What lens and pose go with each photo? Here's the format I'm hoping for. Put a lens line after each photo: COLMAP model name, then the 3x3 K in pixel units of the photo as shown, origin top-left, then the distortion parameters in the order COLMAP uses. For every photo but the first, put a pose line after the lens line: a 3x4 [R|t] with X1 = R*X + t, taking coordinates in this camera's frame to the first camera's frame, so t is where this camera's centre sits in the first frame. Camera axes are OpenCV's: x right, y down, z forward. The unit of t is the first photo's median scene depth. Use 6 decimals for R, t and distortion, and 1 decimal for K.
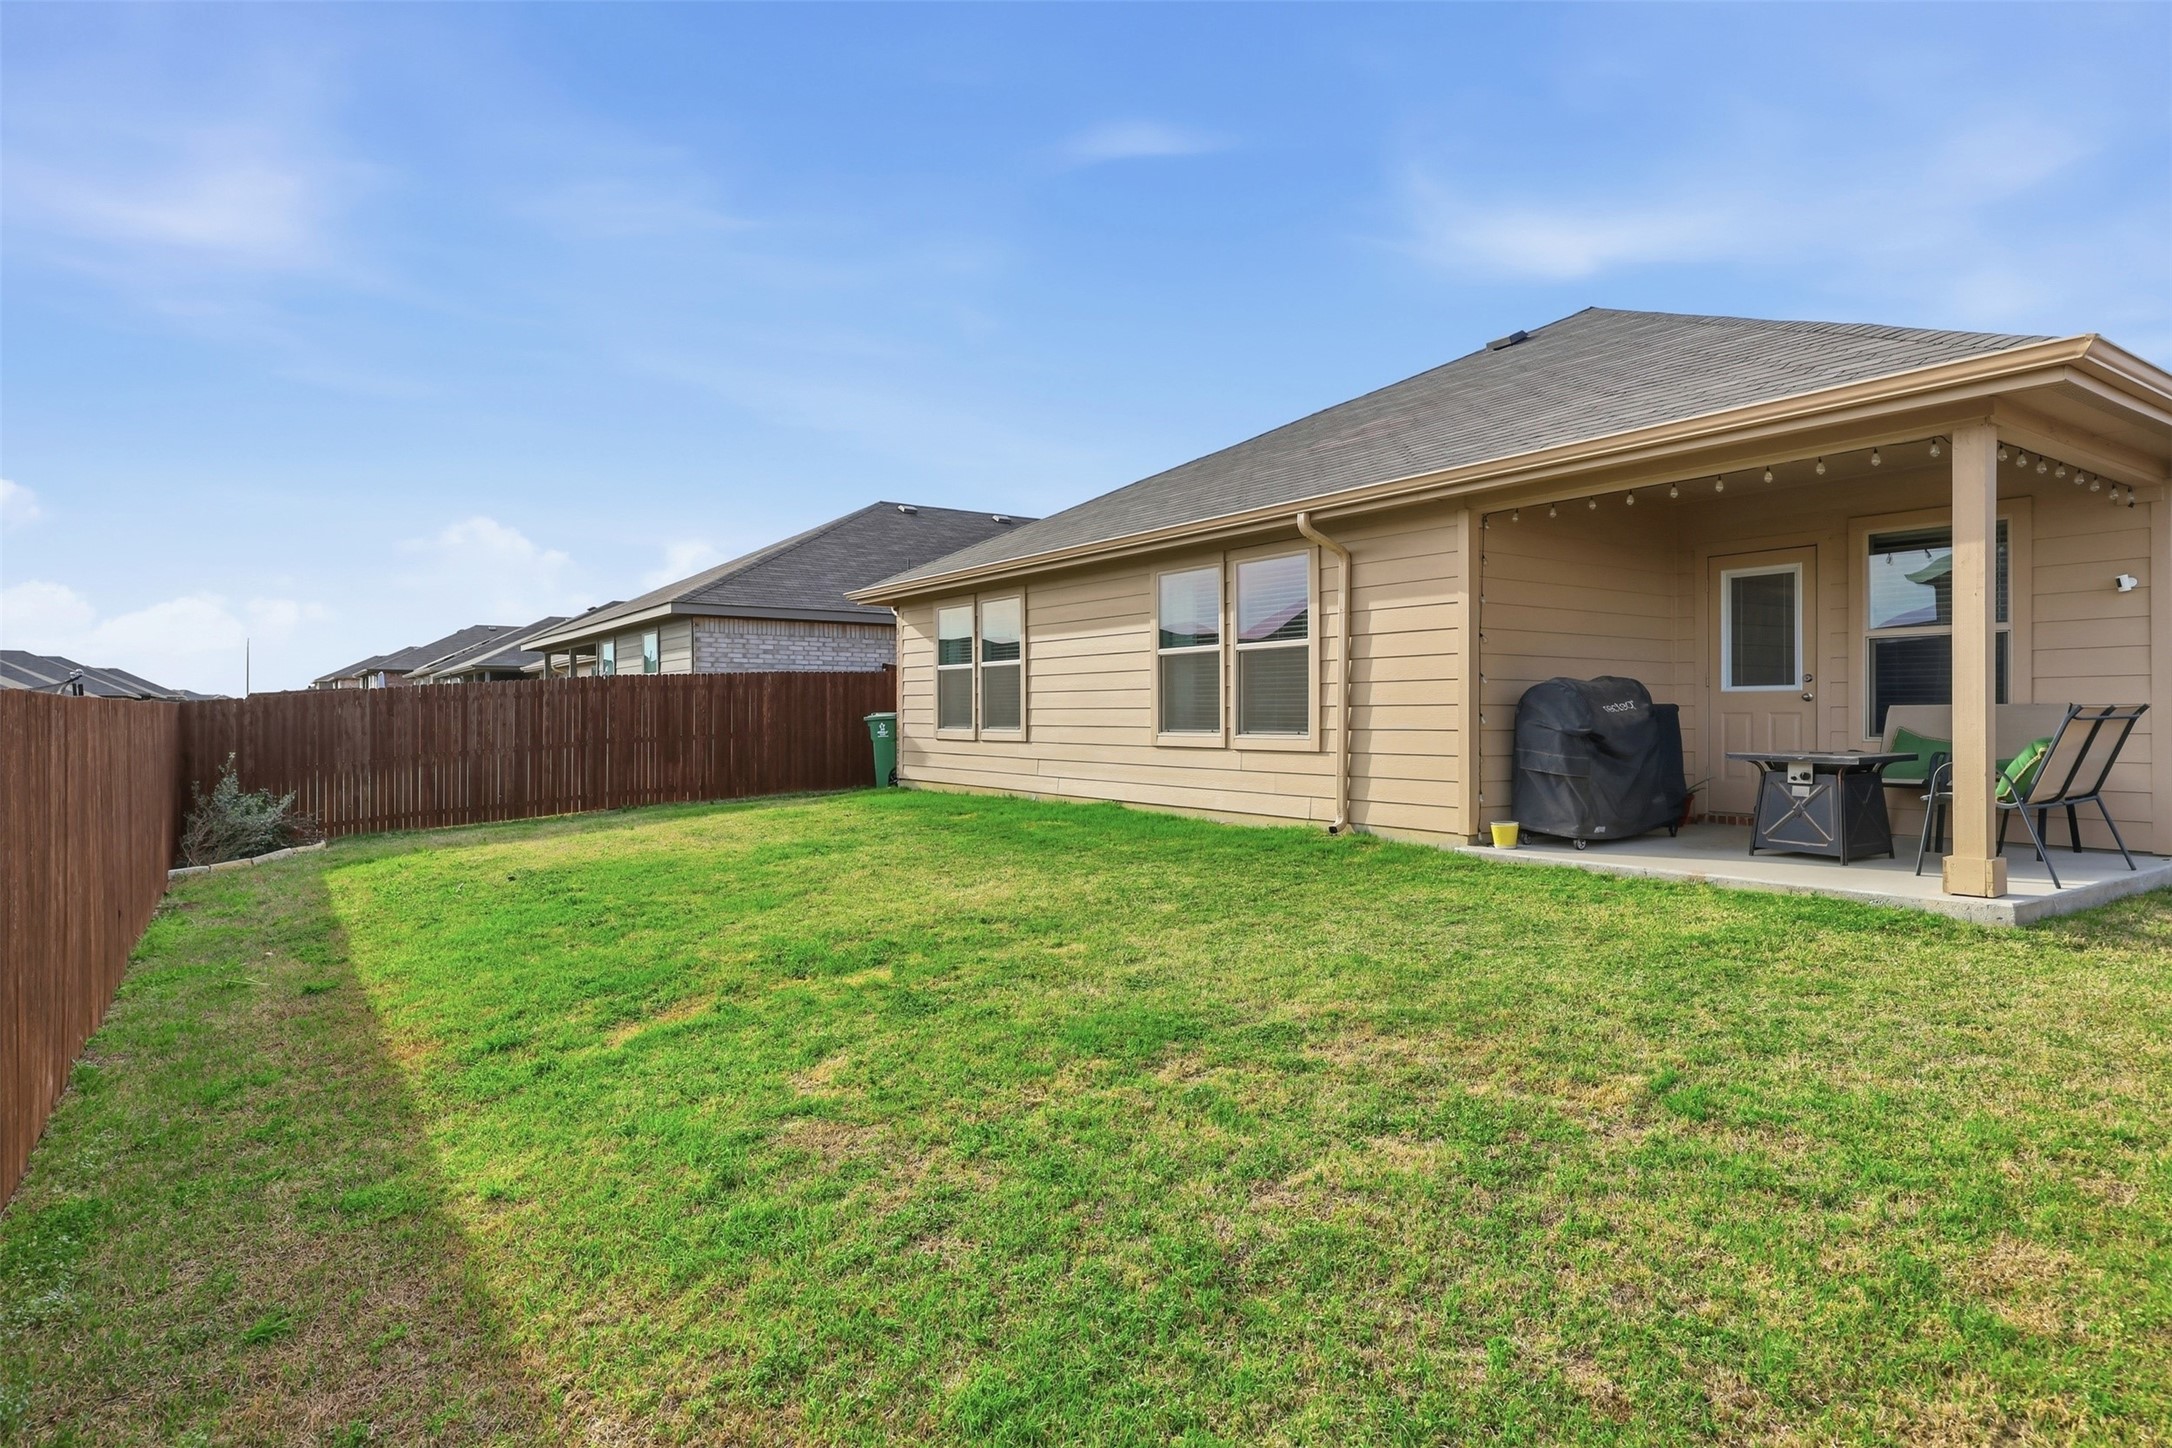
lens RADIAL K [[1218.6, 0, 1087.3], [0, 1218.6, 714.0], [0, 0, 1]] dist [-0.001297, -0.000548]
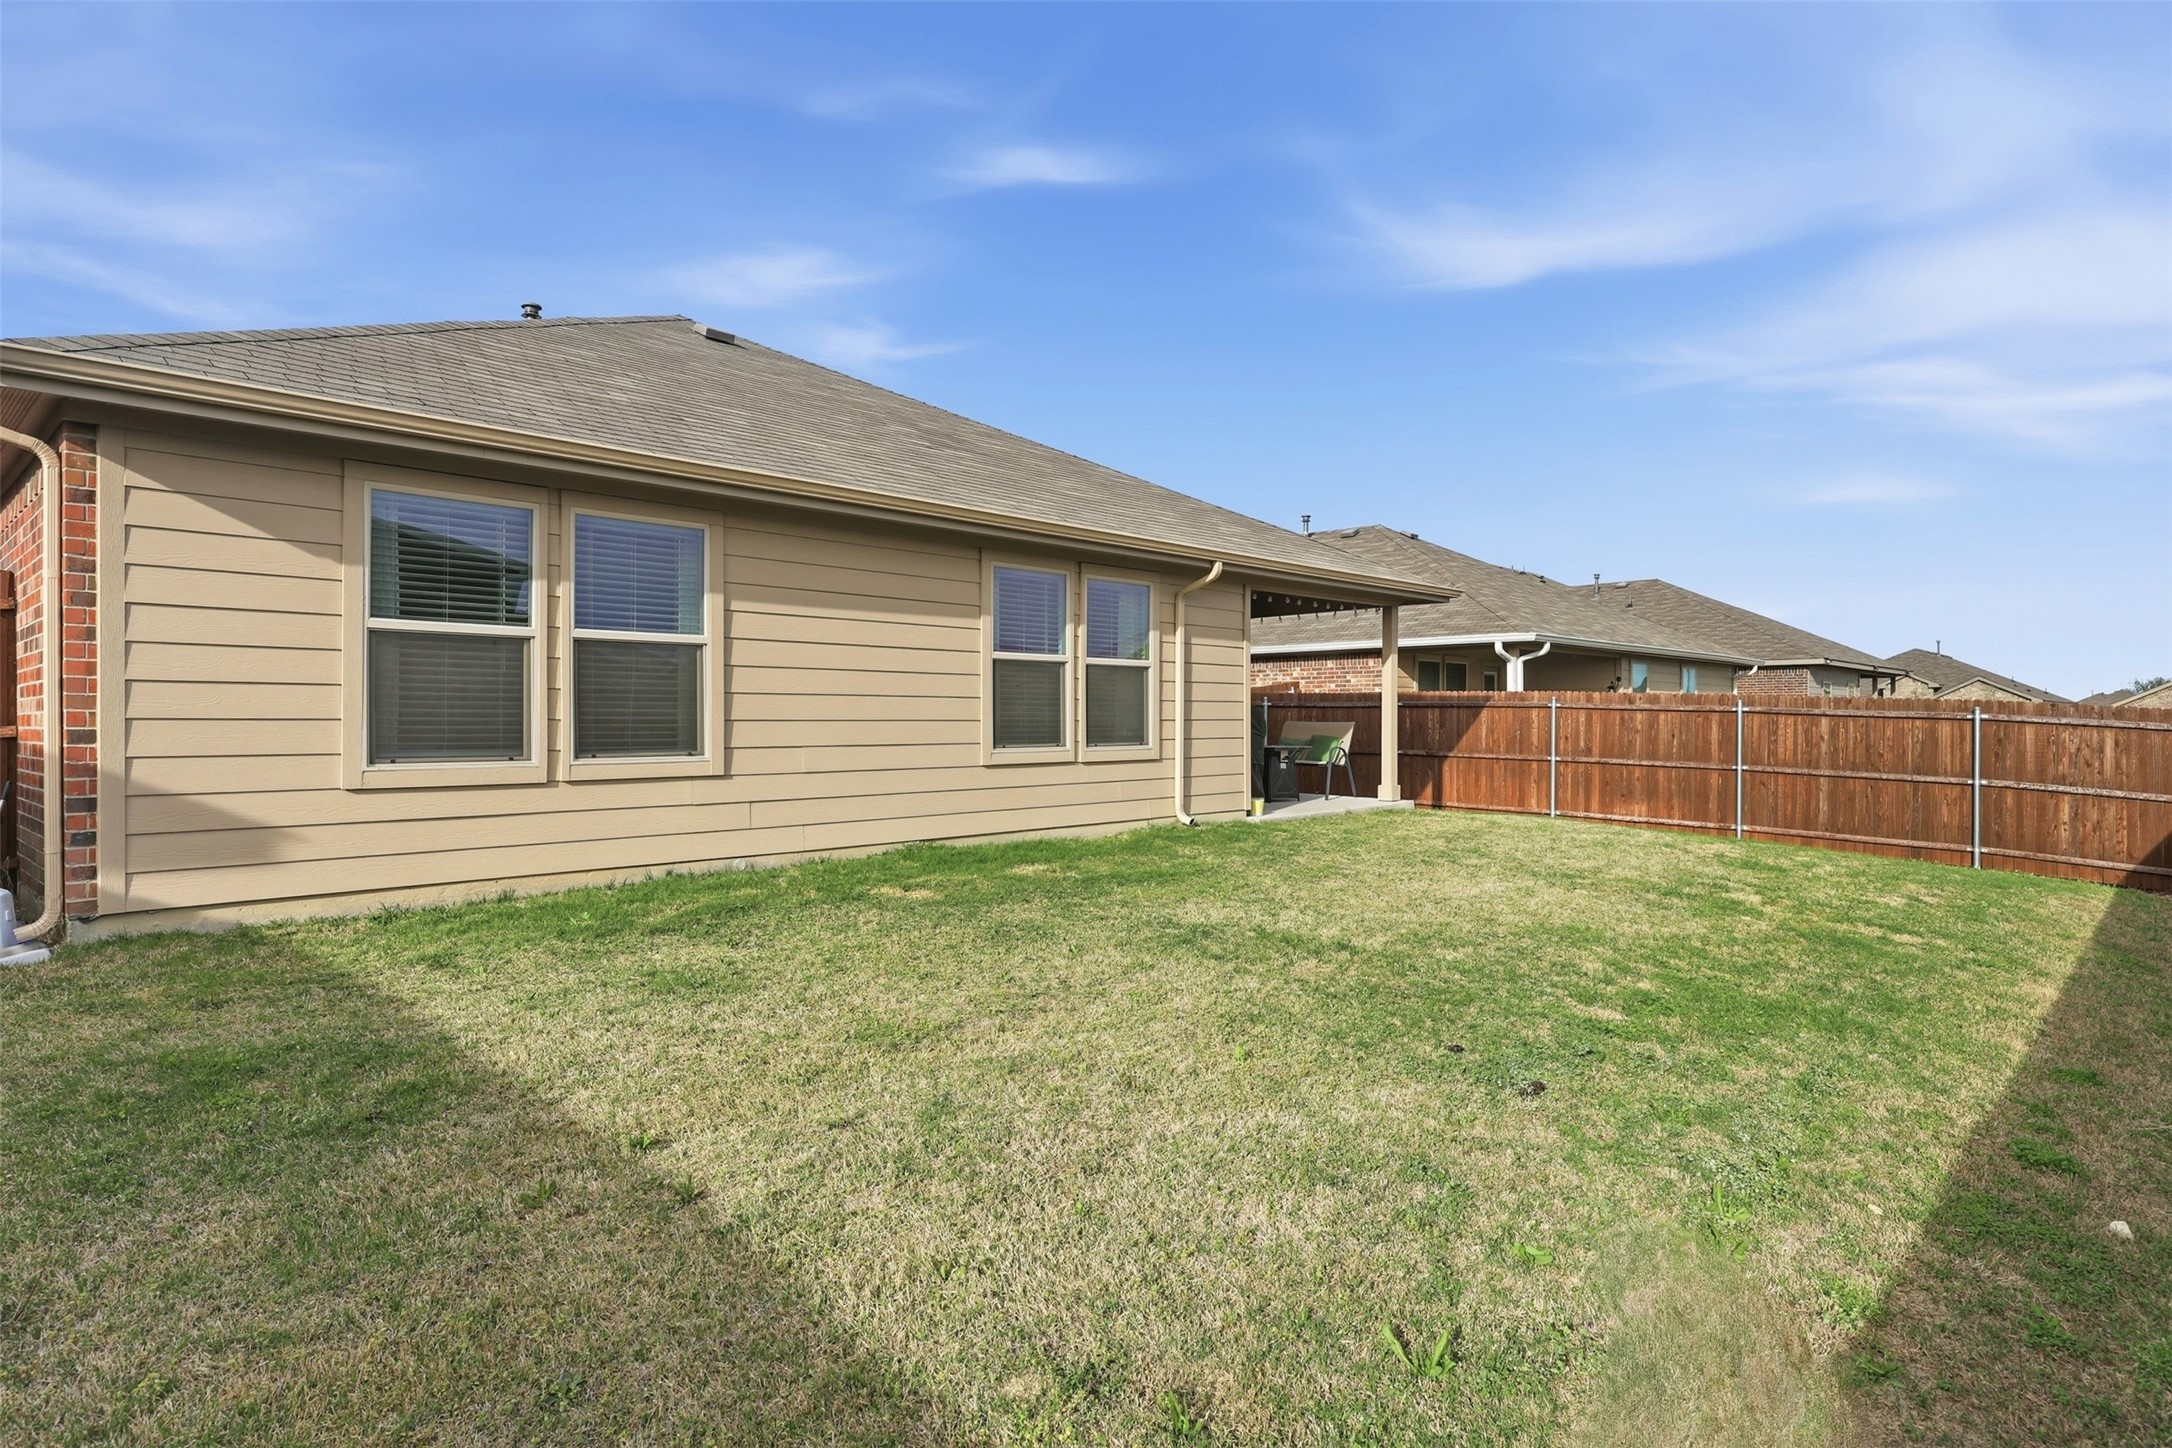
lens RADIAL K [[1218.6, 0, 1087.3], [0, 1218.6, 714.0], [0, 0, 1]] dist [-0.001297, -0.000548]
pose [[-0.210431, 0.012417, 0.977530, -0.778223], [0.006668, 0.999914, -0.011266, 0.000821], [-0.977586, 0.004148, -0.210496, 1.104876]]
